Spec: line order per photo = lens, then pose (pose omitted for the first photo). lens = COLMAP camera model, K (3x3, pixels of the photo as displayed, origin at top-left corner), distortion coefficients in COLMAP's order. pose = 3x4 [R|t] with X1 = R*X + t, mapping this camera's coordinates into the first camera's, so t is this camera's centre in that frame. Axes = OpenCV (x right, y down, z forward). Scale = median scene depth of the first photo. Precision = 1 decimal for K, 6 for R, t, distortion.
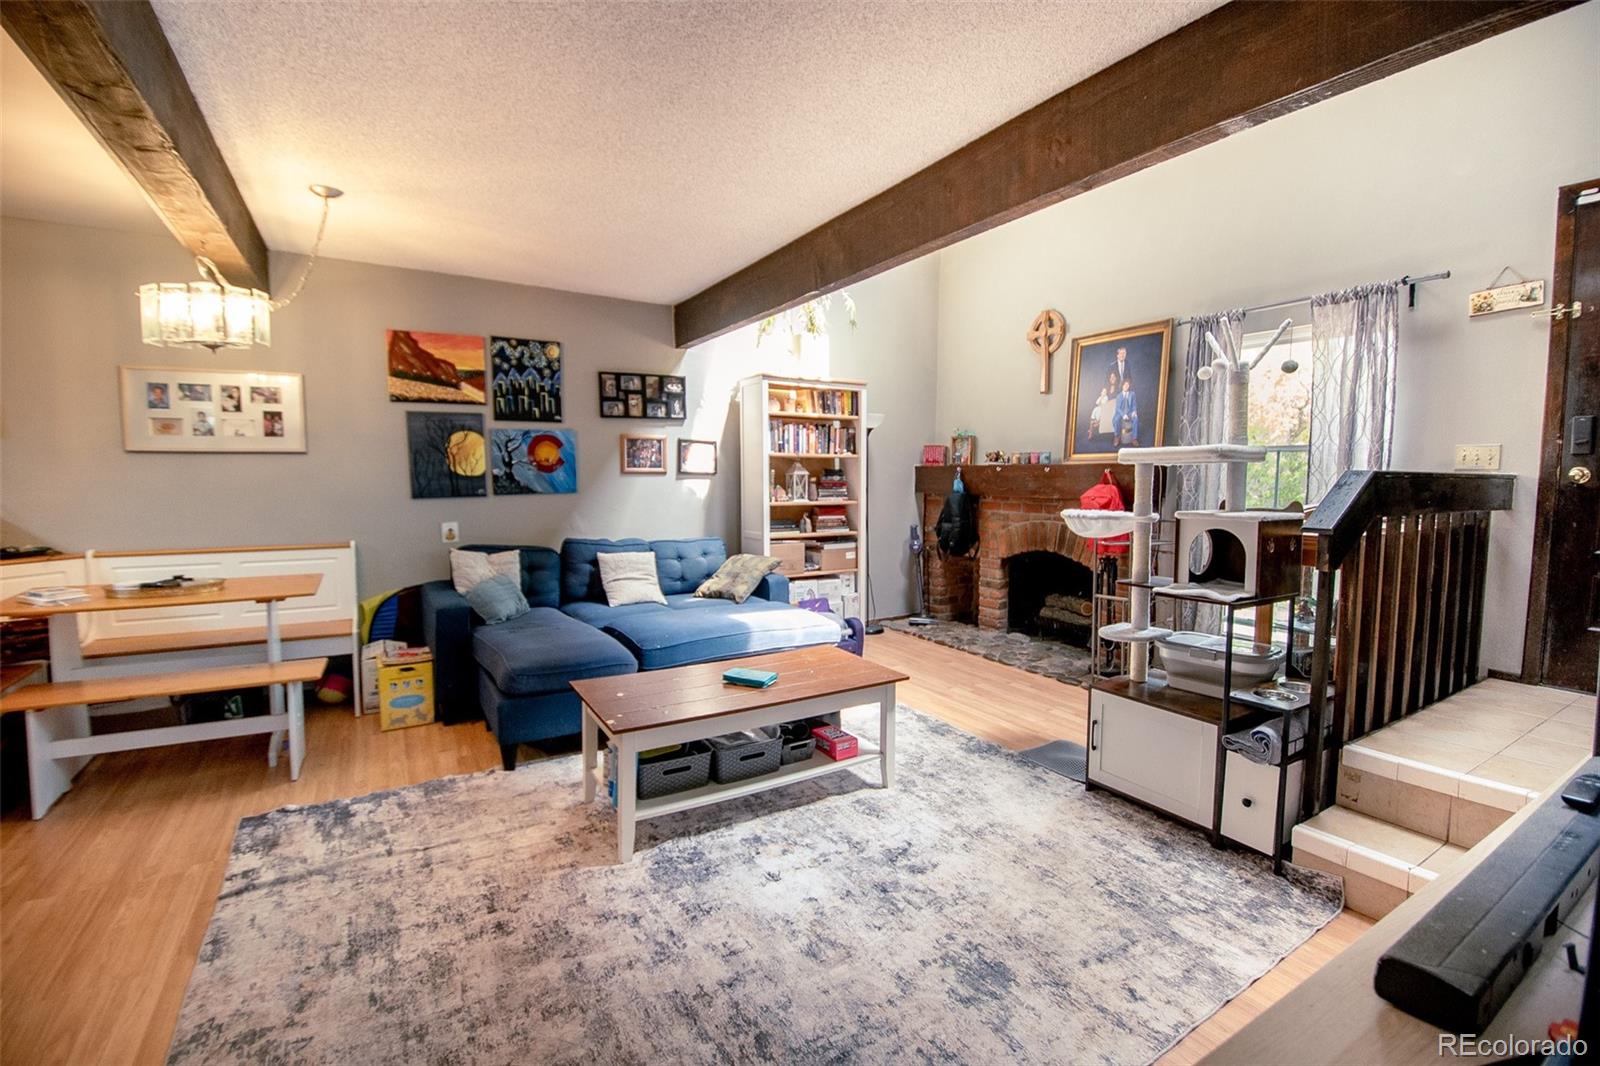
lens RADIAL K [[702.7, 0, 809.1], [0, 702.7, 528.5], [0, 0, 1]] dist [0.006518, -0.016470]
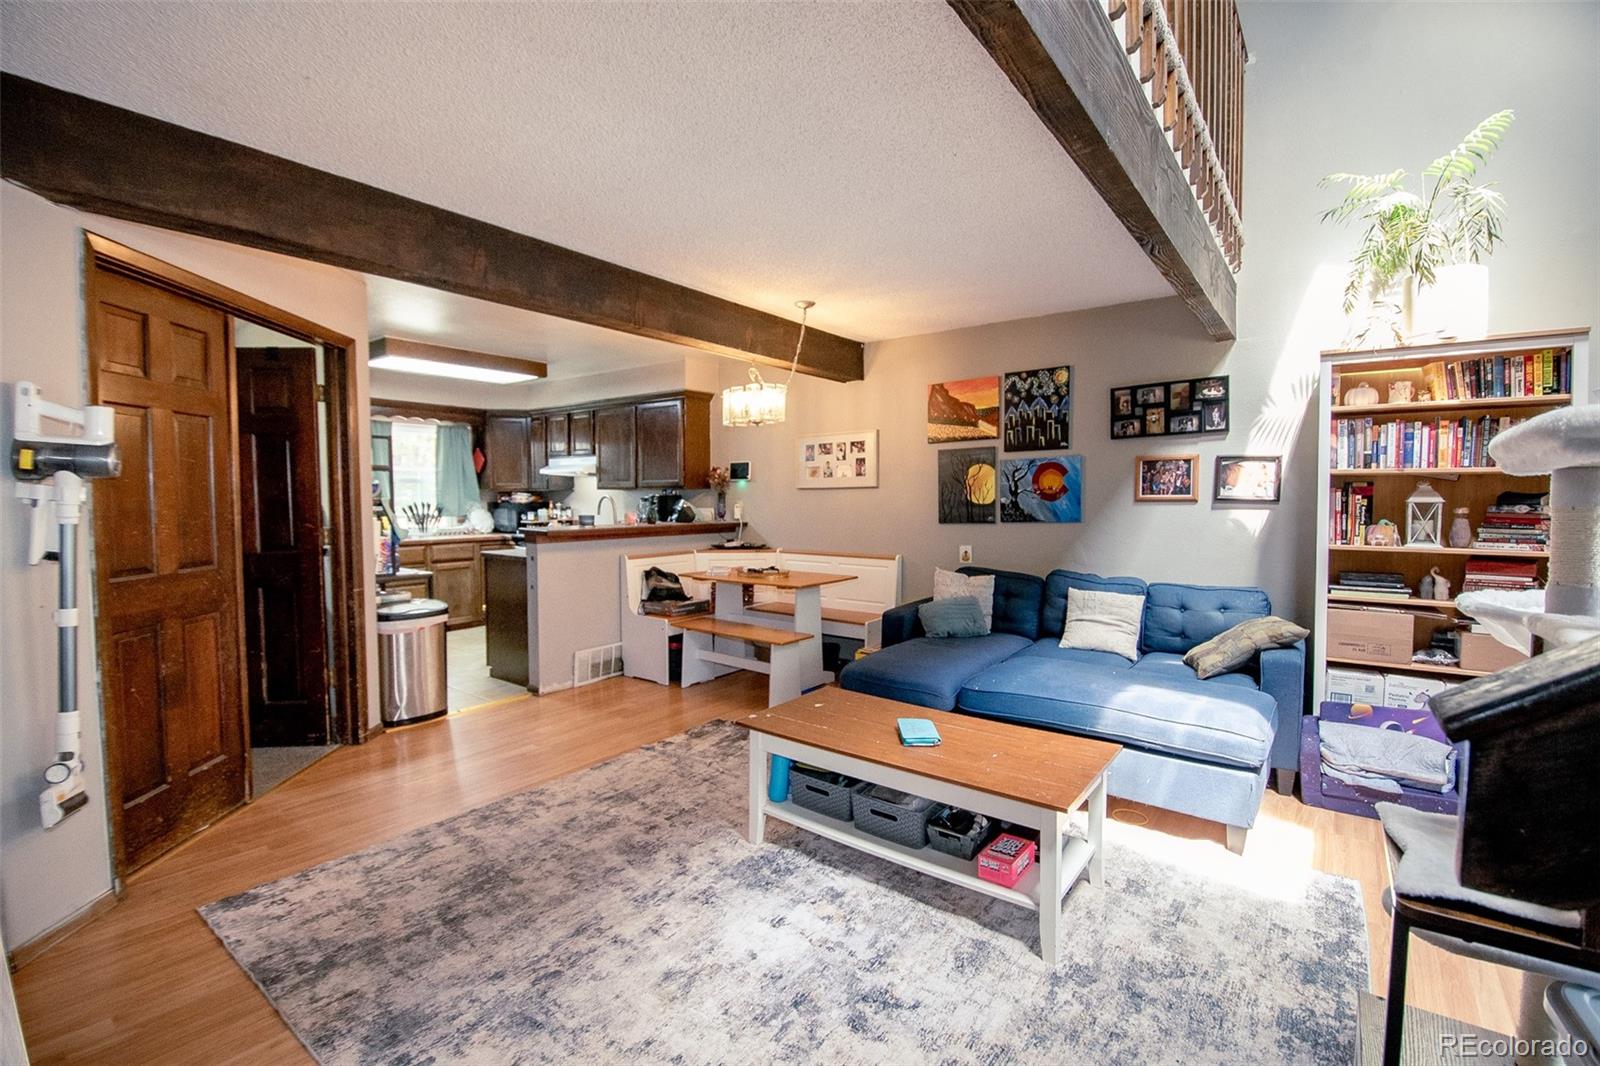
lens RADIAL K [[702.7, 0, 797.6], [0, 702.7, 525.9], [0, 0, 1]] dist [0.006518, -0.016470]
pose [[0.356525, 0.030020, -0.933803, 0.420345], [-0.069269, 0.997582, 0.005623, -0.025843], [0.931714, 0.062679, 0.357743, 0.324888]]
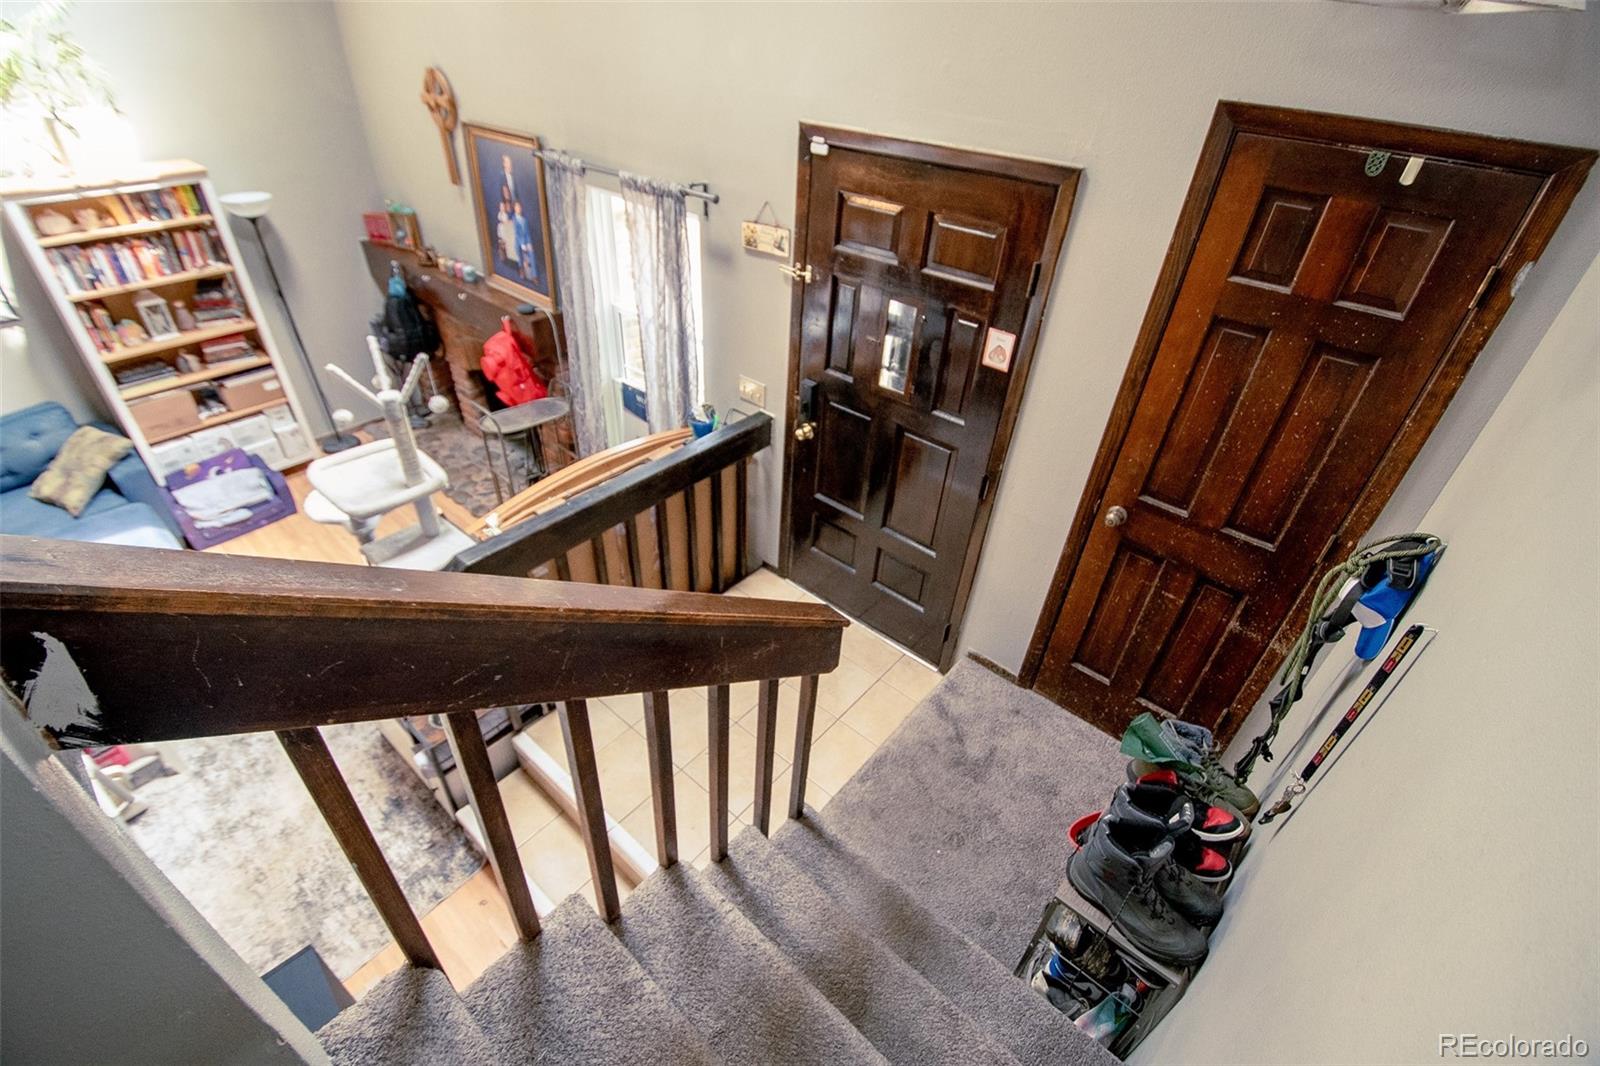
lens RADIAL K [[702.7, 0, 799.5], [0, 702.7, 522.7], [0, 0, 1]] dist [0.006518, -0.016470]
pose [[0.950846, -0.148421, 0.271776, 0.501451], [-0.018544, 0.848785, 0.528413, -0.343671], [-0.309107, -0.507479, 0.804312, 0.030137]]
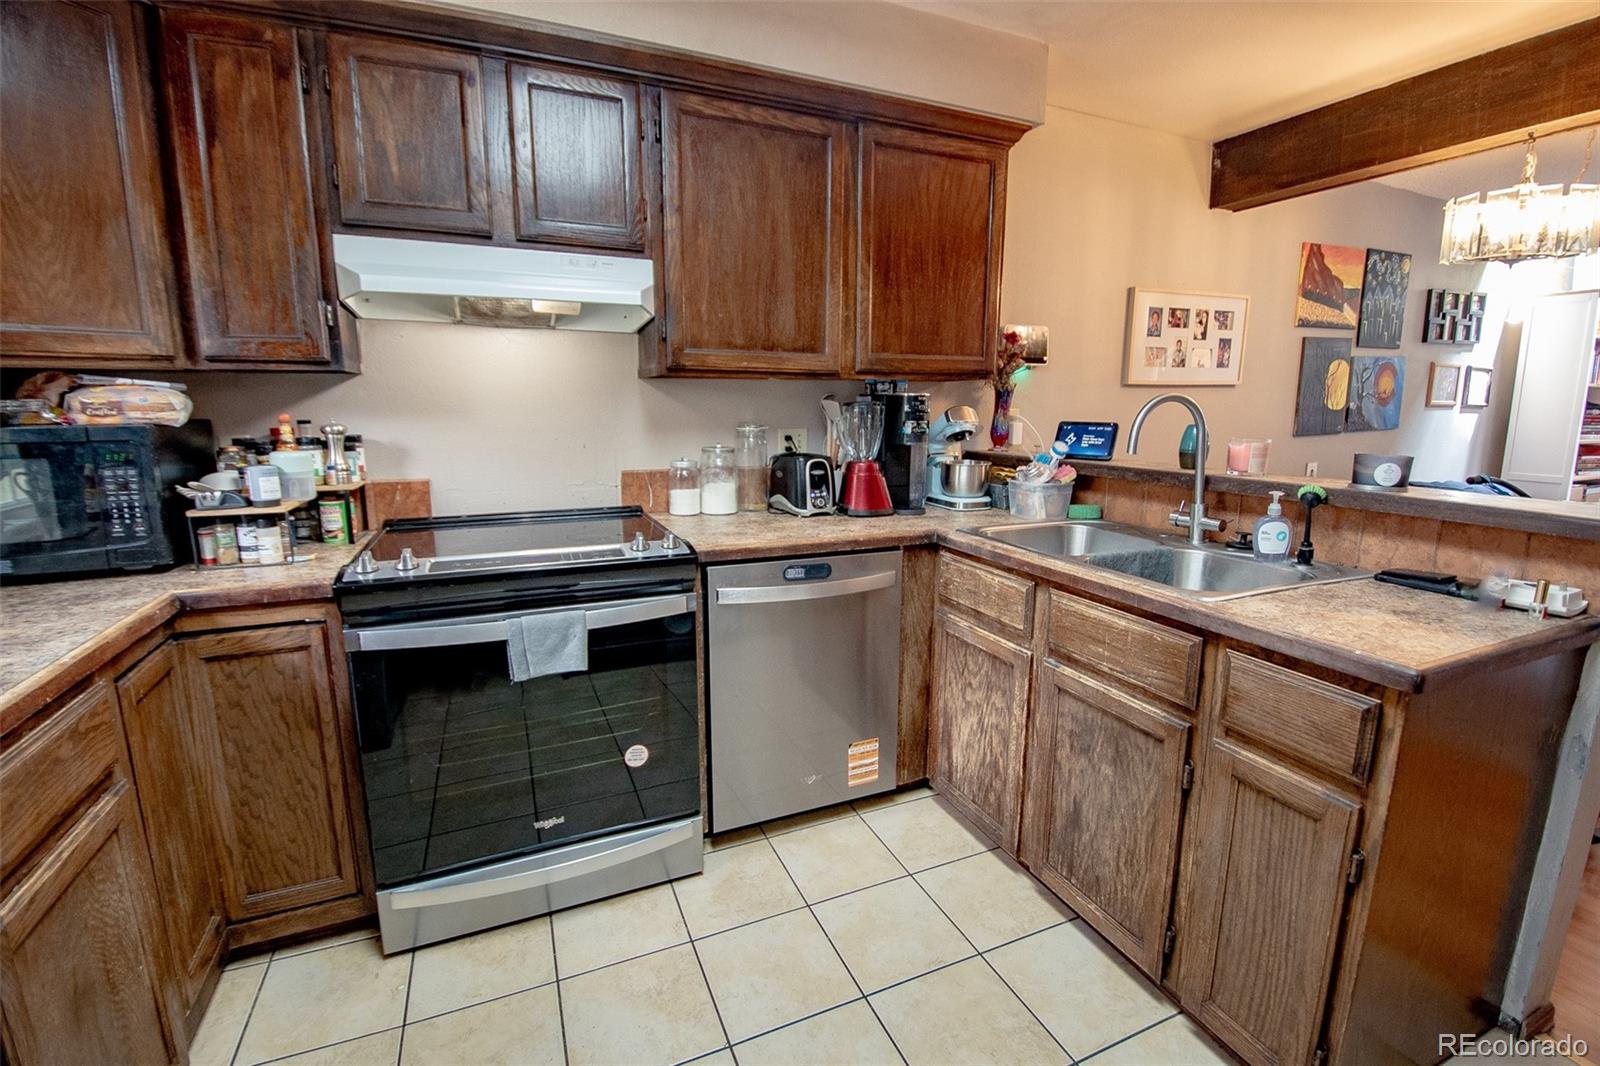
lens RADIAL K [[702.7, 0, 803.9], [0, 702.7, 532.9], [0, 0, 1]] dist [0.006518, -0.016470]
pose [[0.989968, 0.019384, -0.139953, -0.974708], [-0.004388, 0.994285, 0.106671, -0.011274], [0.141221, -0.104987, 0.984395, 0.010680]]
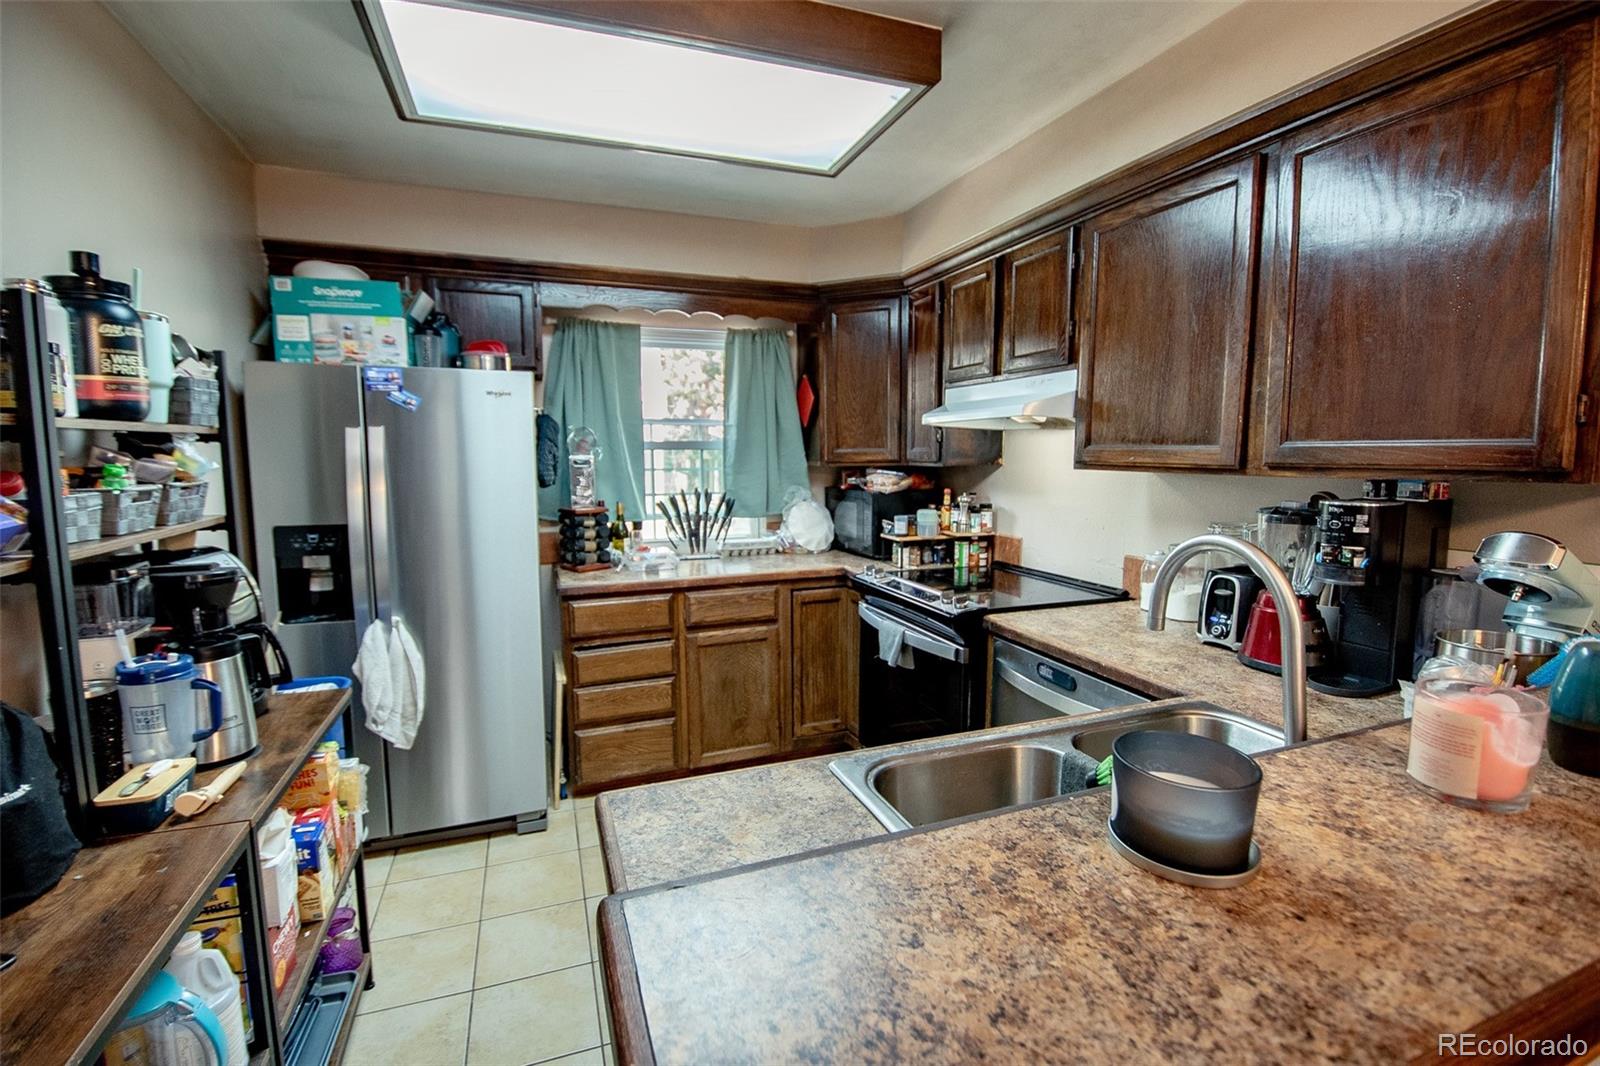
lens RADIAL K [[702.7, 0, 809.0], [0, 702.7, 536.3], [0, 0, 1]] dist [0.006518, -0.016470]
pose [[-0.180985, 0.106311, -0.977723, -0.599867], [-0.076017, 0.989654, 0.121680, -0.063736], [0.980544, 0.096346, -0.171031, 0.361047]]
